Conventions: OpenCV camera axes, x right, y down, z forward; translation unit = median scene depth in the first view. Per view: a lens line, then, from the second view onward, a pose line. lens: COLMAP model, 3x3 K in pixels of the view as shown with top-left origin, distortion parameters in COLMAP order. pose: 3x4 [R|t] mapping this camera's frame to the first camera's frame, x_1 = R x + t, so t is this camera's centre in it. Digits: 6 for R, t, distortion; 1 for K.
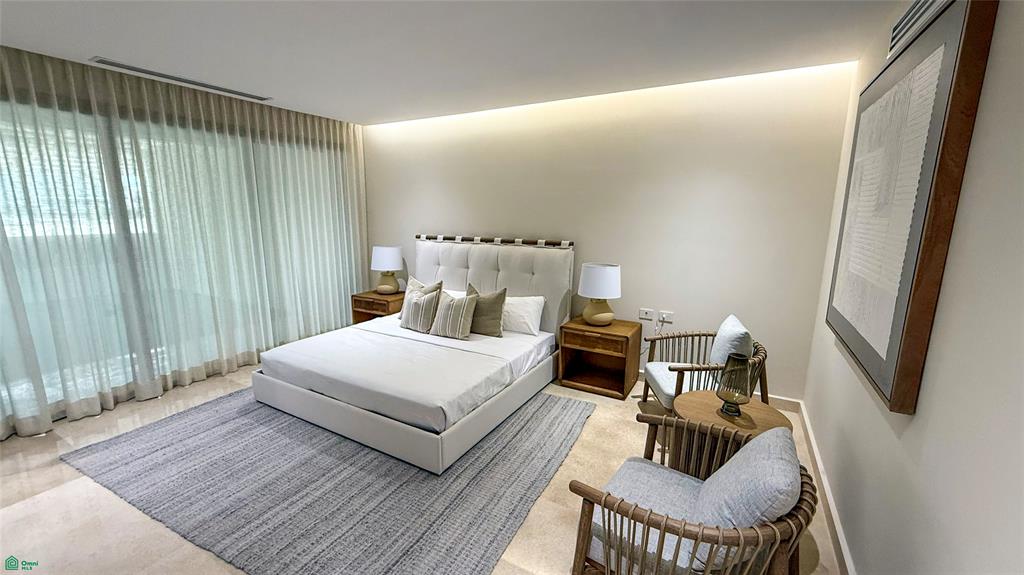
lens RADIAL K [[403.5, 0, 506.4], [0, 403.5, 287.7], [0, 0, 1]] dist [-0.001950, 0.000226]
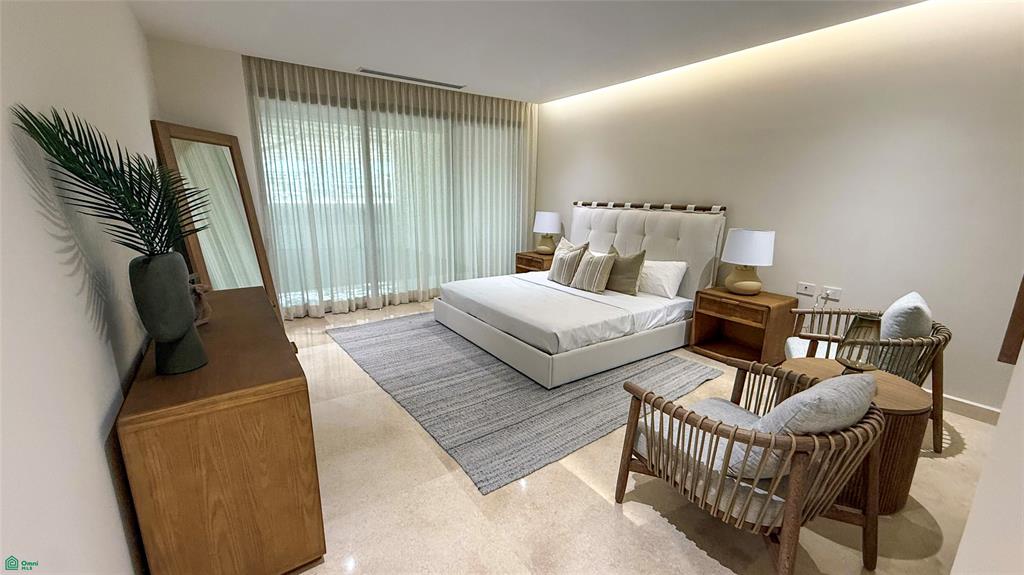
lens RADIAL K [[403.5, 0, 511.2], [0, 403.5, 290.6], [0, 0, 1]] dist [-0.001950, 0.000226]
pose [[0.900067, 0.105069, -0.422895, 0.145115], [-0.088810, 0.994357, 0.058031, 0.079430], [0.426606, -0.014674, 0.904319, -0.086097]]
